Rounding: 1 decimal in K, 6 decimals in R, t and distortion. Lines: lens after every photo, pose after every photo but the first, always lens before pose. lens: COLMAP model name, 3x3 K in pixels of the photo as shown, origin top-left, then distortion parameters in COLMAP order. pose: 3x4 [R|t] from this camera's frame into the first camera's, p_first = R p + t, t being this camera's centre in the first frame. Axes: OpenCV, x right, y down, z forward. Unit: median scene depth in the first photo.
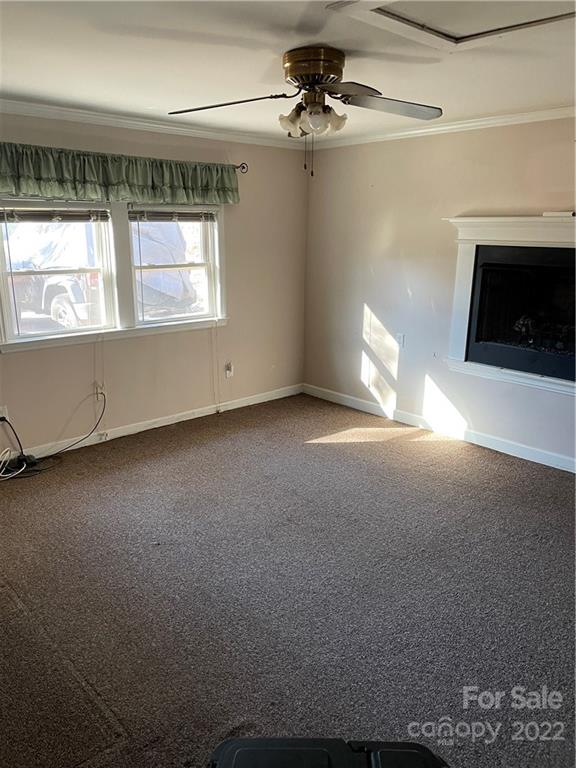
lens RADIAL K [[597.0, 0, 288.4], [0, 597.0, 385.1], [0, 0, 1]] dist [0.108821, -0.100586]
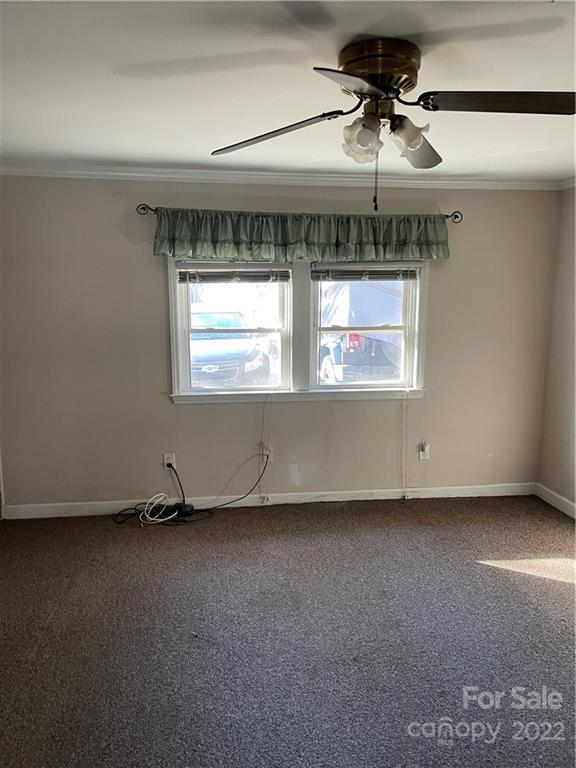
lens RADIAL K [[597.0, 0, 262.7], [0, 597.0, 396.3], [0, 0, 1]] dist [0.108821, -0.100586]
pose [[0.826959, 0.096249, -0.553963, 0.228417], [-0.145087, 0.988402, -0.044857, -0.039269], [0.543221, 0.117468, 0.831332, 0.204696]]
